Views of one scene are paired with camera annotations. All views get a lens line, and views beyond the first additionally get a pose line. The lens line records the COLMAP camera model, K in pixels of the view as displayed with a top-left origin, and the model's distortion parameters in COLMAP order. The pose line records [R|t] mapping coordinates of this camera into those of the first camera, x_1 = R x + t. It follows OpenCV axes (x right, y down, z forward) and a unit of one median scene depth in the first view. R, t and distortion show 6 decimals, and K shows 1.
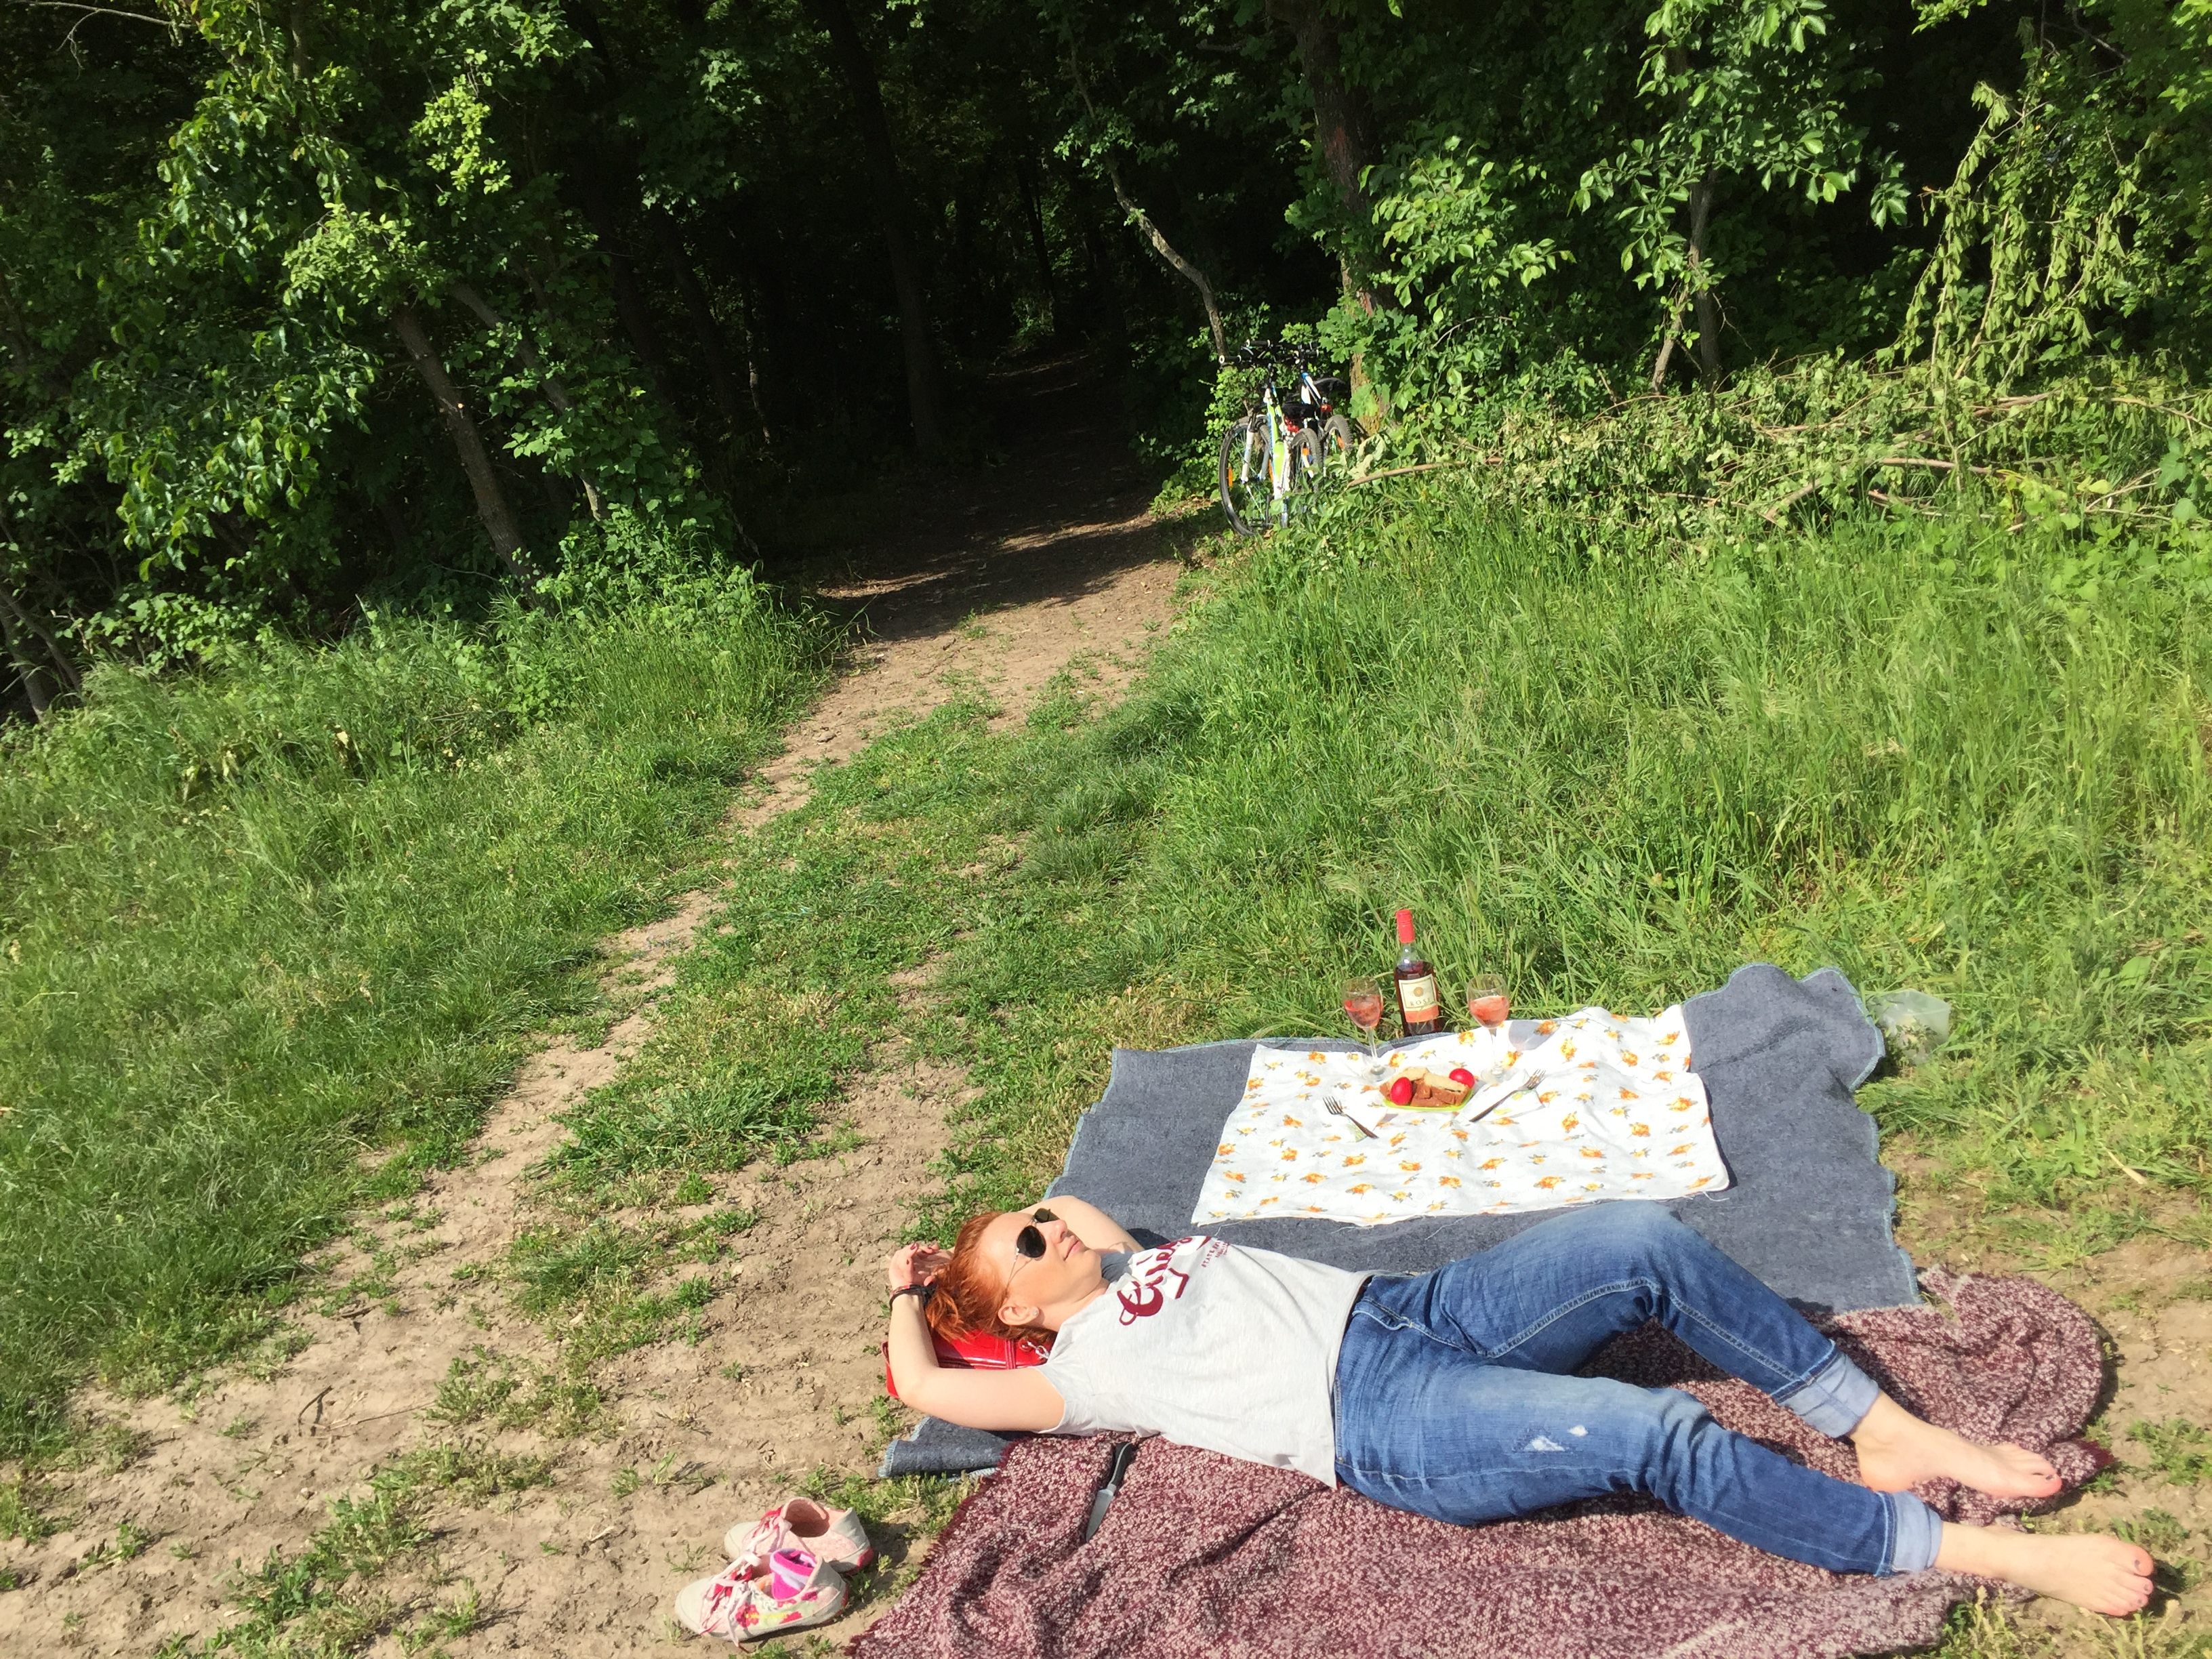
lens RADIAL K [[2003.8, 0, 1106.0], [0, 2003.8, 829.5], [0, 0, 1]] dist [0.051420, 0.000278]
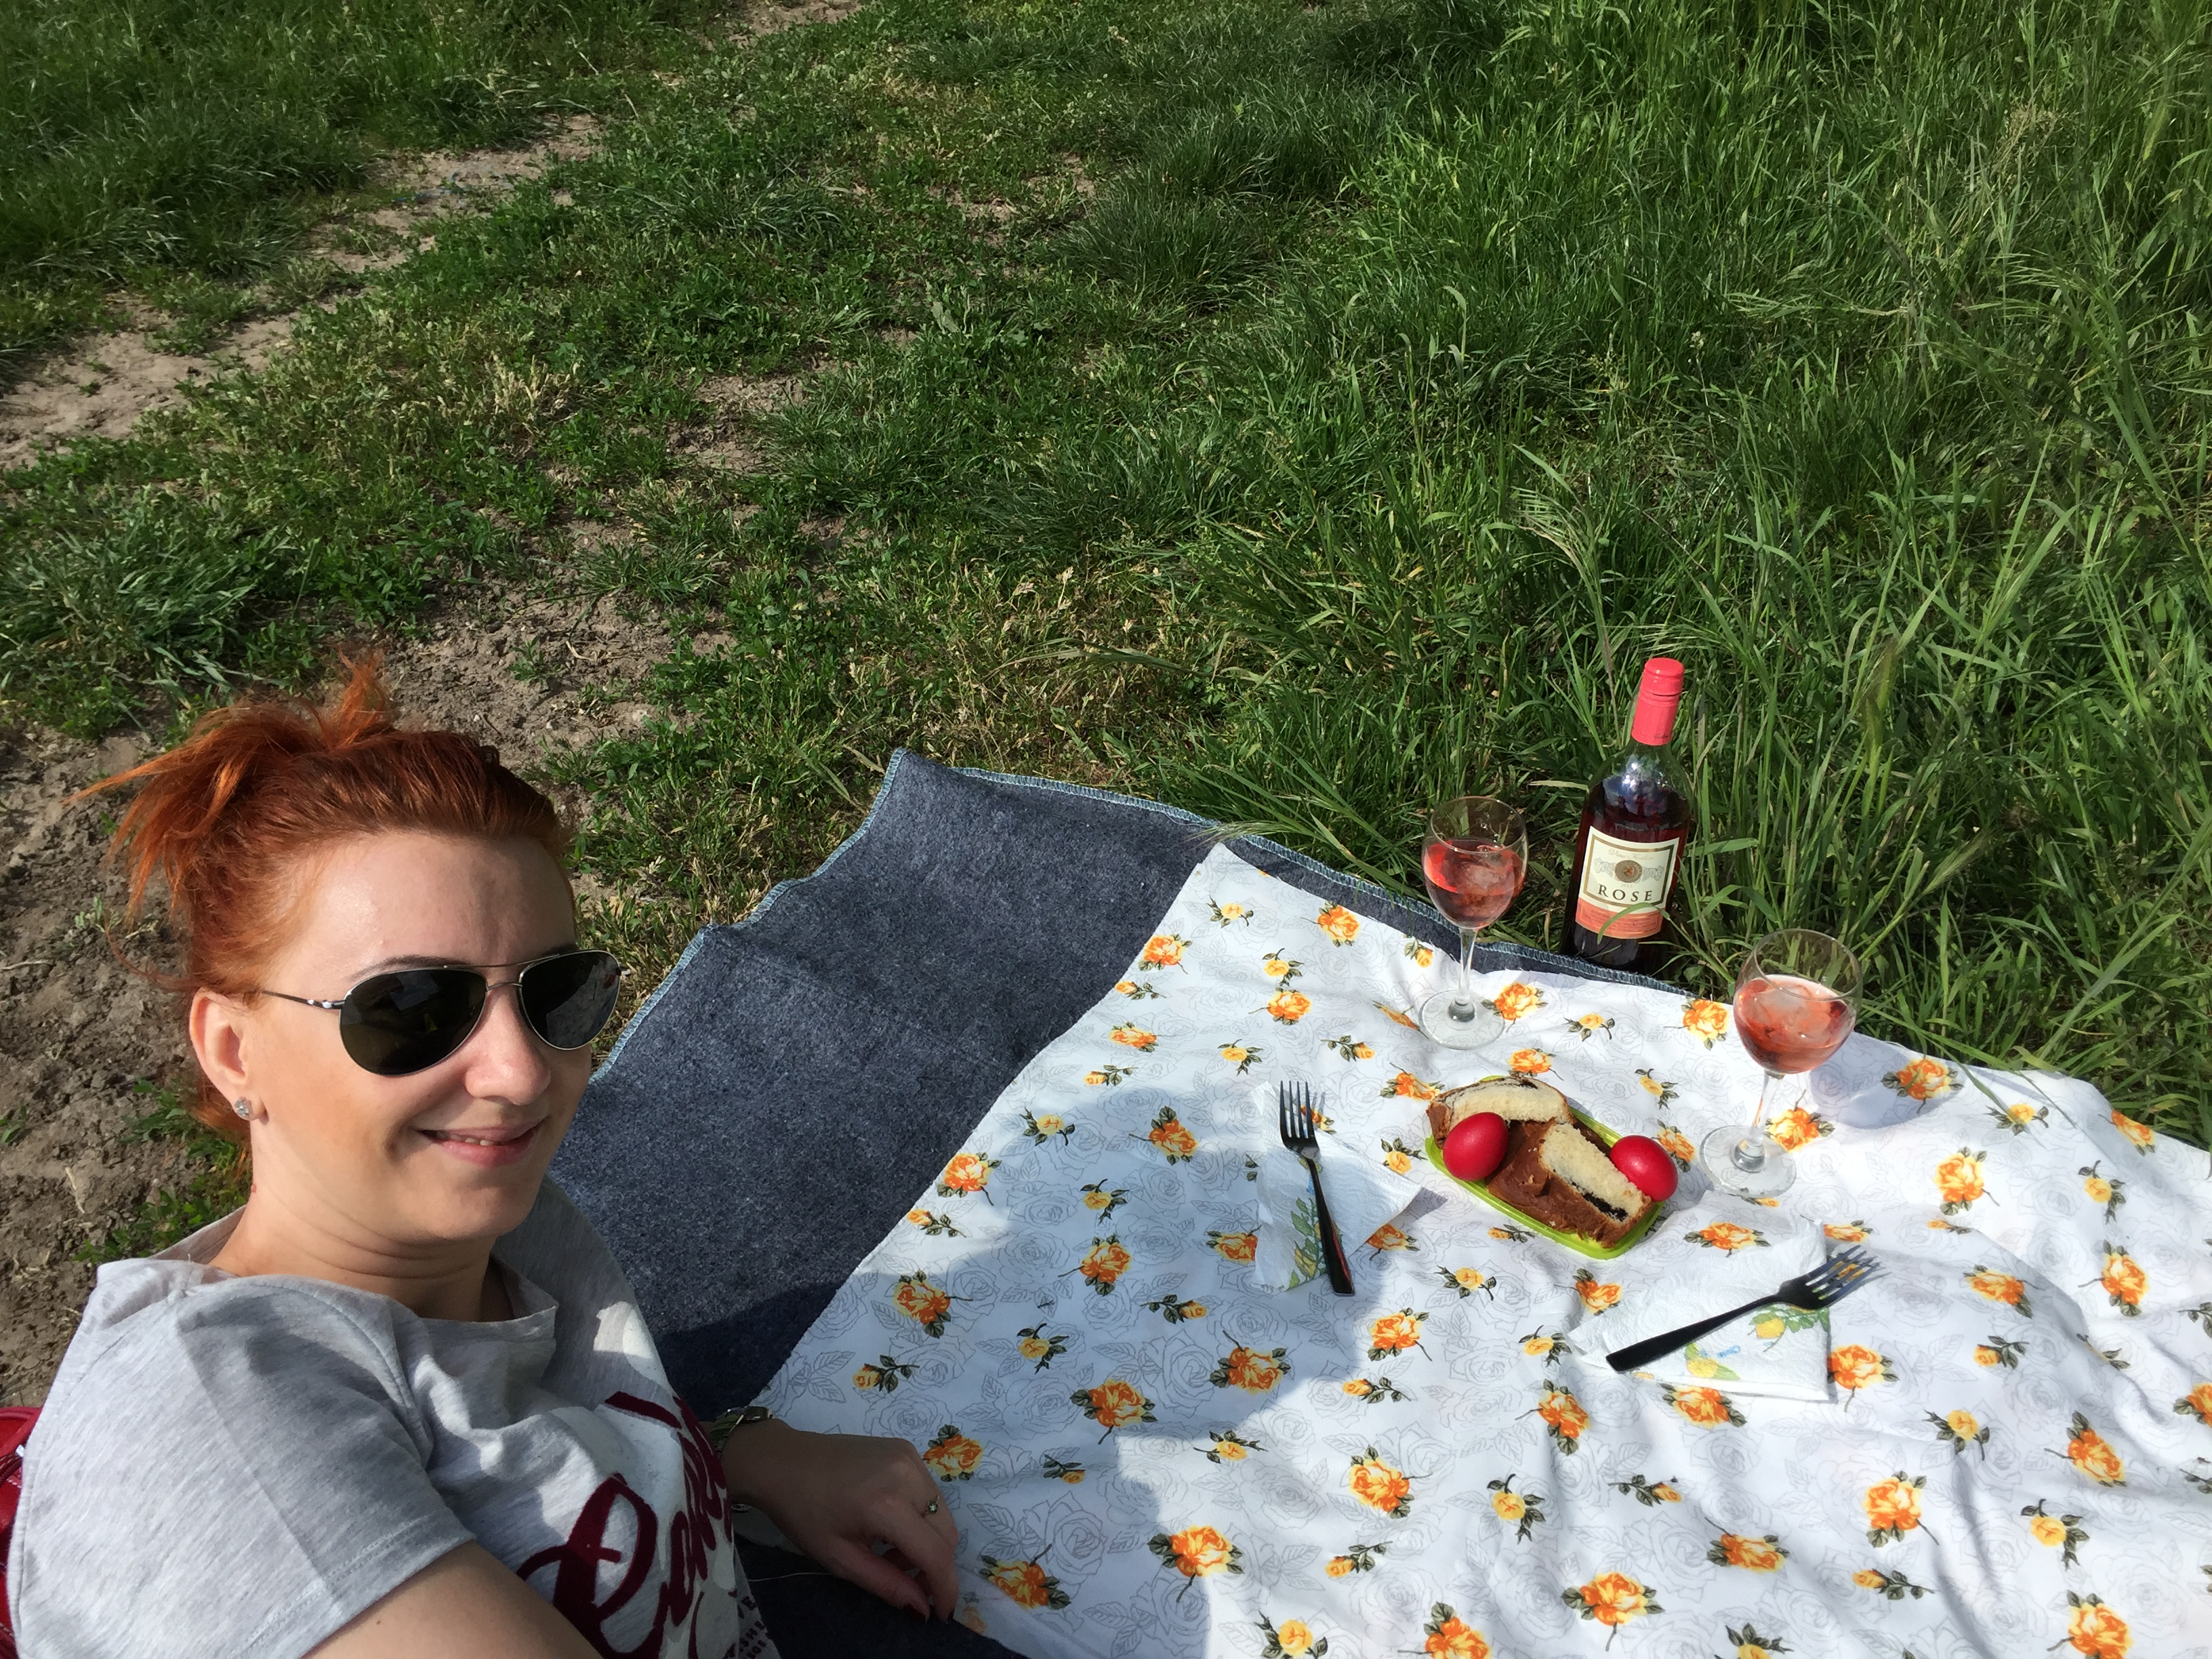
lens RADIAL K [[2003.8, 0, 1106.0], [0, 2003.8, 829.5], [0, 0, 1]] dist [0.051420, 0.000278]
pose [[0.949497, 0.299368, -0.093989, 0.092086], [-0.251597, 0.905372, 0.342052, -0.032228], [0.187494, -0.301130, 0.934969, 0.606684]]
